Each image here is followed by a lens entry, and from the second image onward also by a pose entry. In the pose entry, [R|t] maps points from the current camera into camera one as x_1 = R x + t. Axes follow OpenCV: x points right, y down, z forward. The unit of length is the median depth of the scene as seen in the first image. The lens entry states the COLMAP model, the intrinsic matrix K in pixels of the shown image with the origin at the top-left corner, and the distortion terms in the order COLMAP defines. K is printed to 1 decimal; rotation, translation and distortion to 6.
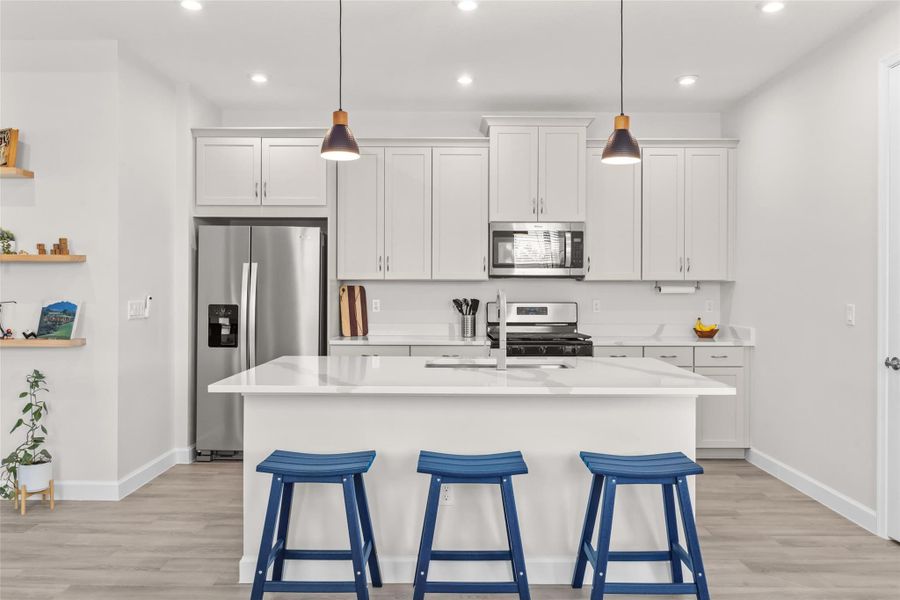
lens RADIAL K [[657.1, 0, 450.0], [0, 657.1, 300.0], [0, 0, 1]] dist [0.005702, 0.002443]
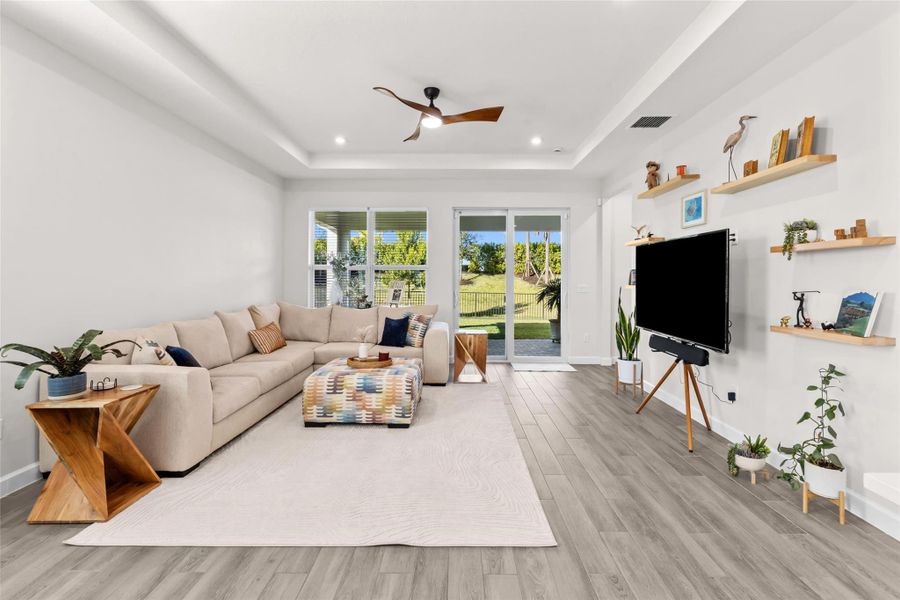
lens RADIAL K [[408.8, 0, 454.7], [0, 408.8, 278.5], [0, 0, 1]] dist [-0.000621, 0.000064]
pose [[-0.006471, -0.008077, -0.999946, -0.035844], [-0.017078, 0.999822, -0.007965, -0.001973], [0.999833, 0.017025, -0.006608, 0.374497]]
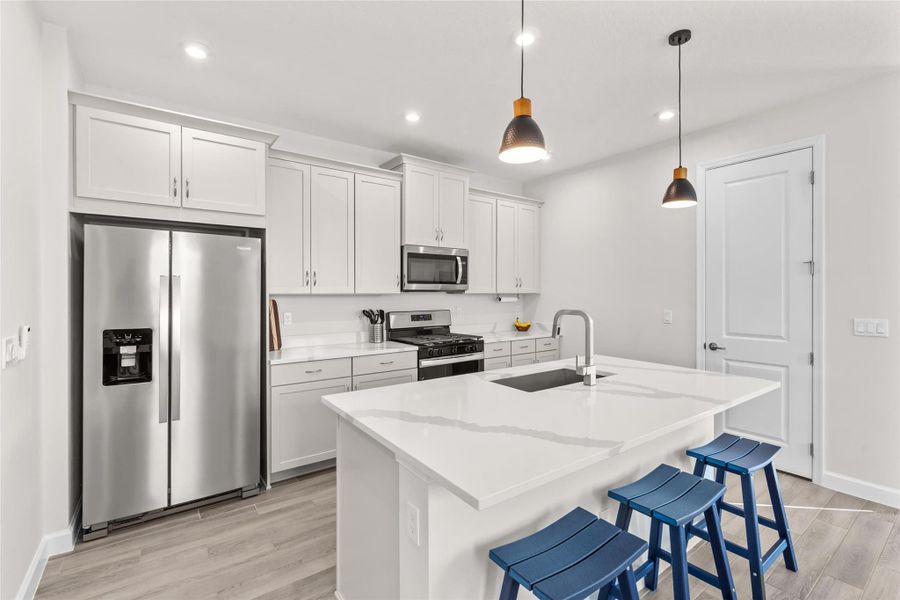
lens RADIAL K [[402.6, 0, 452.9], [0, 402.6, 295.5], [0, 0, 1]] dist [-0.001868, -0.000357]
pose [[0.804553, -0.008984, 0.593813, -0.316241], [0.011681, 0.999932, -0.000698, -0.027566], [-0.593766, 0.007498, 0.804603, 0.388146]]
